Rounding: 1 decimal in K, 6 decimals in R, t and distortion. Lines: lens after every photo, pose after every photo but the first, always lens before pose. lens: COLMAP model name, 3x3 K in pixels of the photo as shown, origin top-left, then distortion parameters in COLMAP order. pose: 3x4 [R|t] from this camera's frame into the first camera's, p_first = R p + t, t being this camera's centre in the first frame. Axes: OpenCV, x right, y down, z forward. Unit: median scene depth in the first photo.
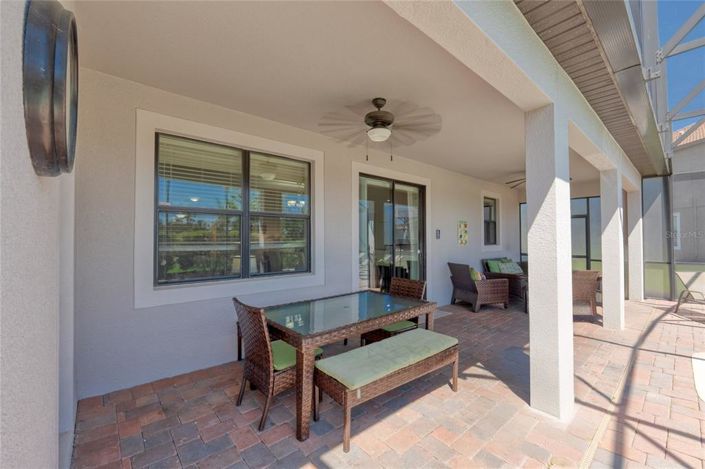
lens RADIAL K [[288.9, 0, 352.5], [0, 288.9, 234.2], [0, 0, 1]] dist [-0.019093, -0.000543]
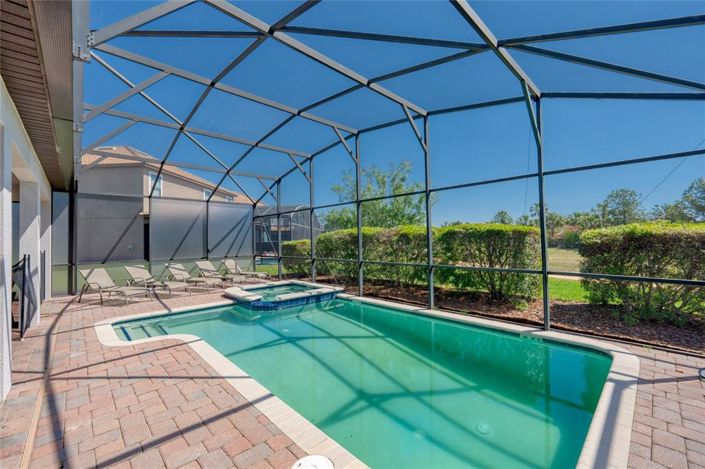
lens RADIAL K [[283.1, 0, 363.3], [0, 283.1, 236.2], [0, 0, 1]] dist [-0.019544, 0.000449]
pose [[-0.101058, 0.020412, 0.994671, -0.222165], [-0.008973, 0.999730, -0.021428, -0.003407], [-0.994840, -0.011090, -0.100848, -0.144512]]
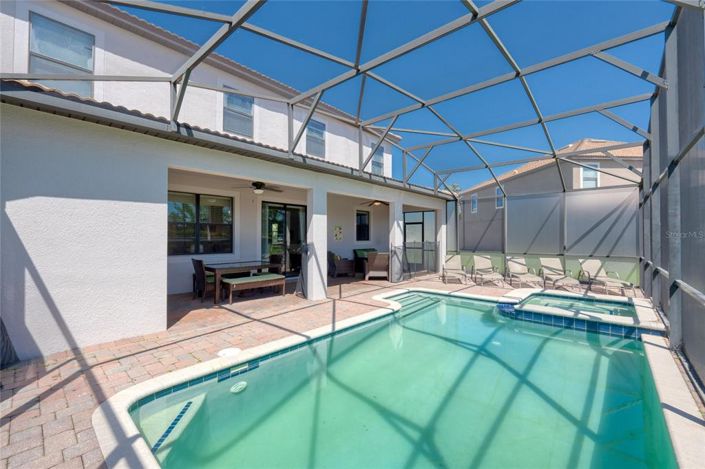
lens RADIAL K [[288.9, 0, 355.7], [0, 288.9, 233.9], [0, 0, 1]] dist [-0.019093, -0.000543]
pose [[0.990863, 0.008274, 0.134618, 0.334829], [-0.009385, 0.999927, 0.007616, -0.015754], [-0.134545, -0.008810, 0.990868, -0.837247]]
